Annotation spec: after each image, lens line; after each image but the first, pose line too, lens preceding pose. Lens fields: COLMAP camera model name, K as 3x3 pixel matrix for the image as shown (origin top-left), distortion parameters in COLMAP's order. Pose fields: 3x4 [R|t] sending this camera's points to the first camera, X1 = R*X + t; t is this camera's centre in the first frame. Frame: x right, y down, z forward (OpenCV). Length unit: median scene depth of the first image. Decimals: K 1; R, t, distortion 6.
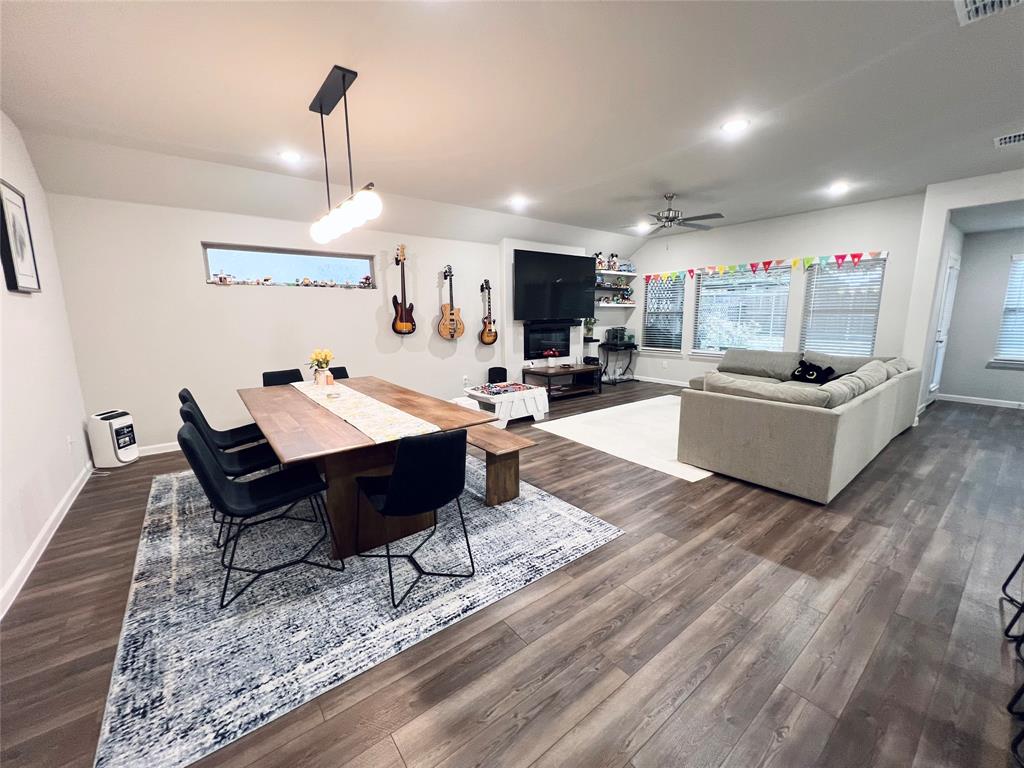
lens RADIAL K [[411.4, 0, 512.7], [0, 411.4, 383.4], [0, 0, 1]] dist [-0.001981, 0.000568]
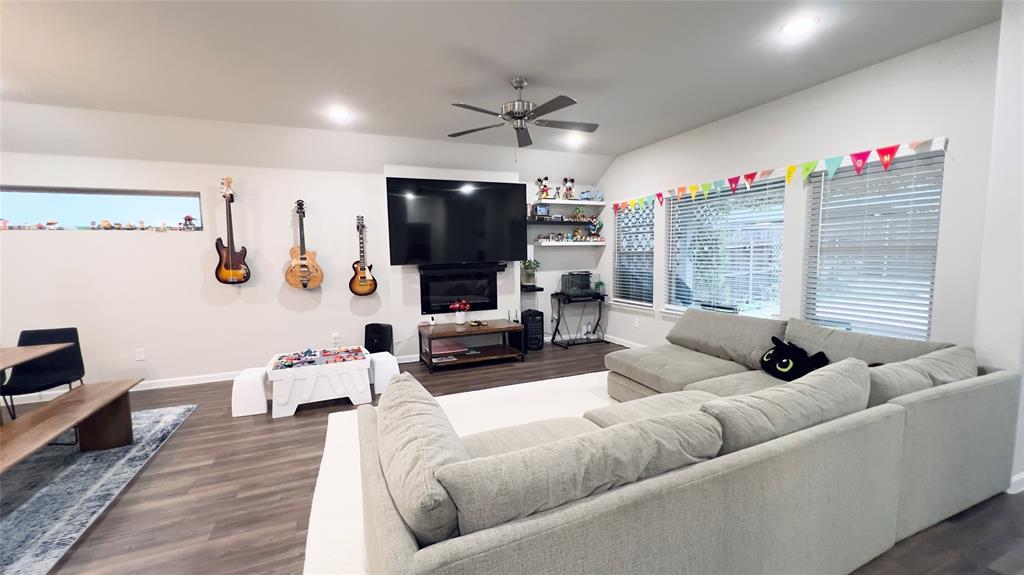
lens RADIAL K [[407.0, 0, 509.0], [0, 407.0, 291.0], [0, 0, 1]] dist [-0.002339, 0.000509]
pose [[0.966251, 0.014541, -0.257192, 0.495105], [-0.032609, 0.997278, -0.066126, -0.070105], [0.255531, 0.072281, 0.964095, 0.359125]]
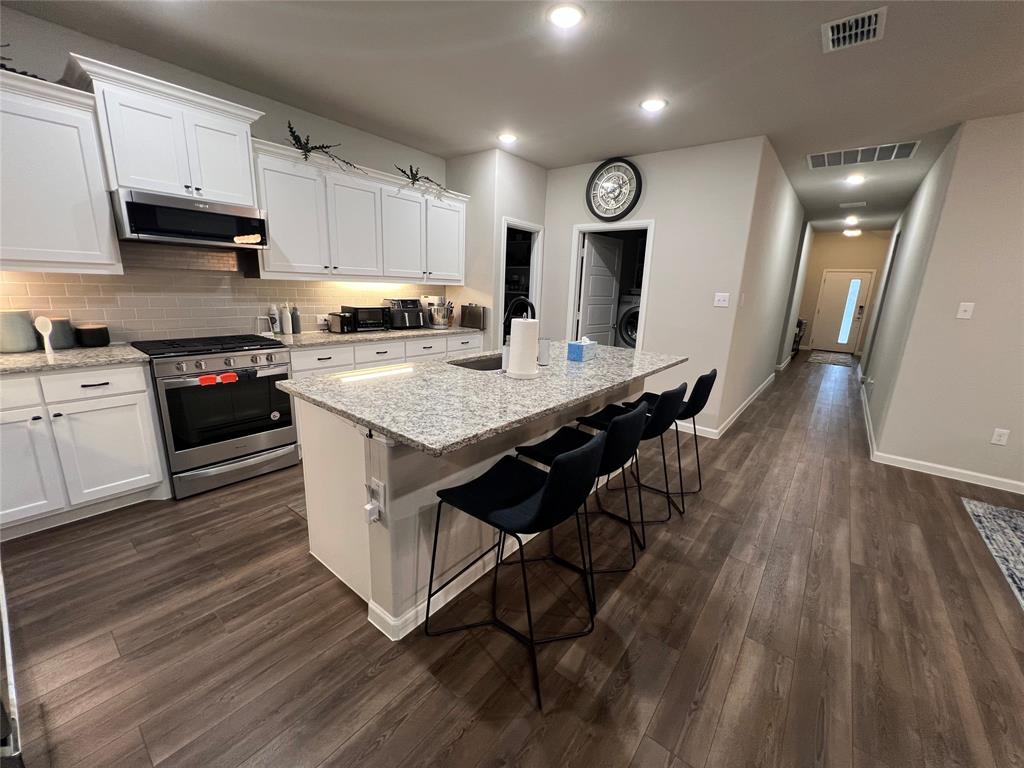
lens RADIAL K [[411.4, 0, 514.5], [0, 411.4, 383.0], [0, 0, 1]] dist [-0.001981, 0.000568]
pose [[-0.971777, 0.023675, -0.234708, 0.517818], [-0.071752, 0.918145, 0.389694, -0.102431], [0.224722, 0.395536, -0.890534, 0.519930]]
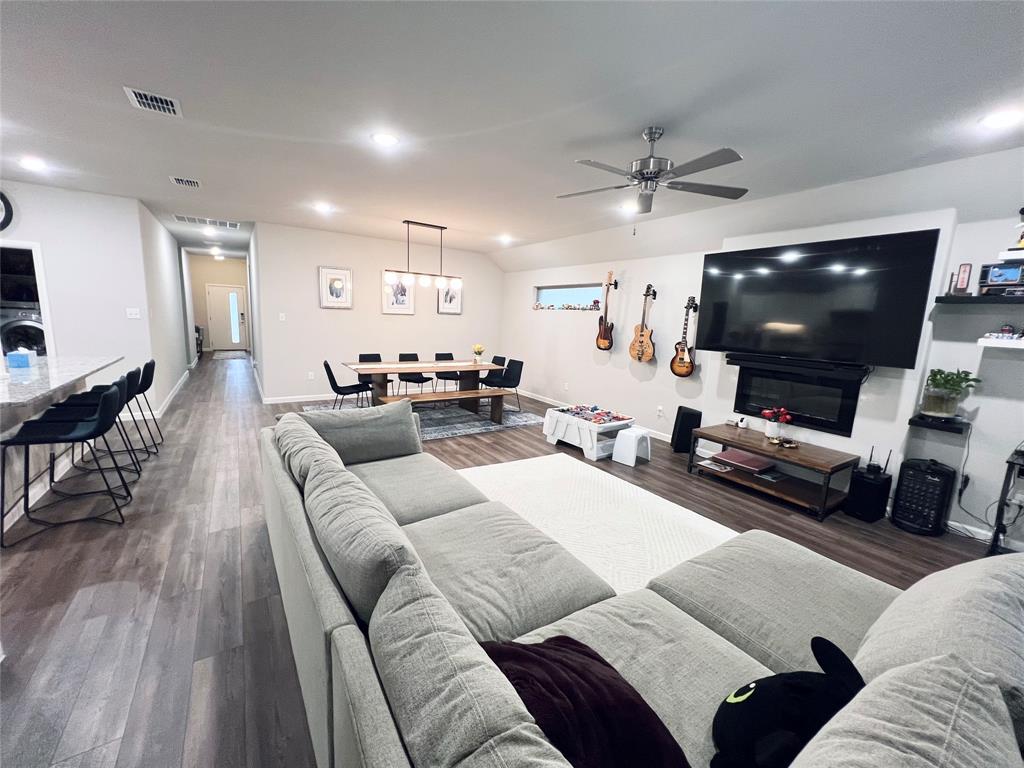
lens RADIAL K [[411.4, 0, 513.4], [0, 411.4, 383.1], [0, 0, 1]] dist [-0.001981, 0.000568]
pose [[-0.076116, 0.162379, -0.983788, 0.897358], [-0.211396, 0.961593, 0.175072, -0.180838], [0.974432, 0.221295, -0.038867, 0.840540]]
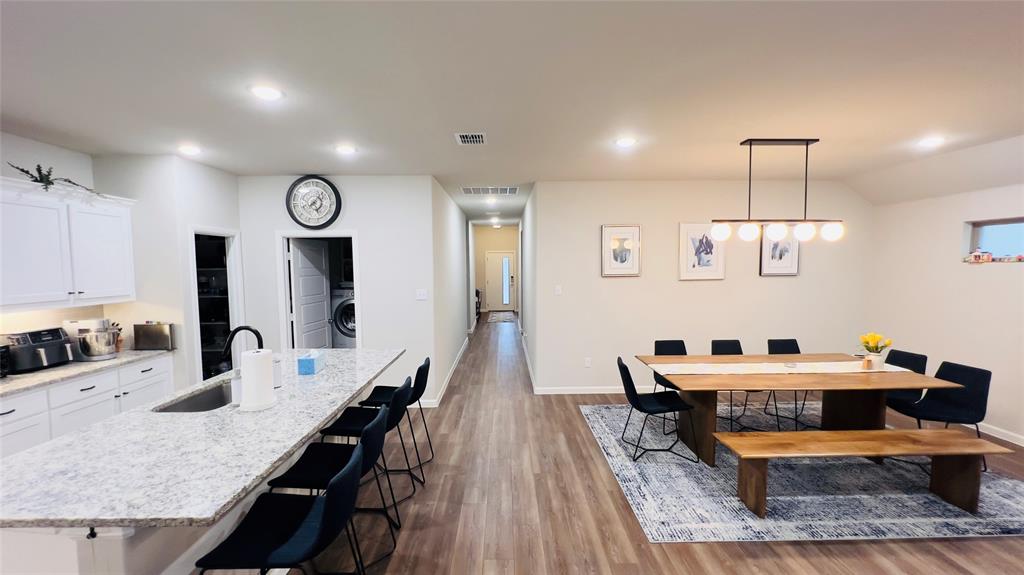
lens RADIAL K [[407.0, 0, 510.0], [0, 407.0, 290.1], [0, 0, 1]] dist [-0.002339, 0.000509]
pose [[-0.604674, 0.065415, -0.793782, 0.581159], [-0.122393, 0.977152, 0.173761, -0.168947], [0.787013, 0.202223, -0.582852, 0.570274]]
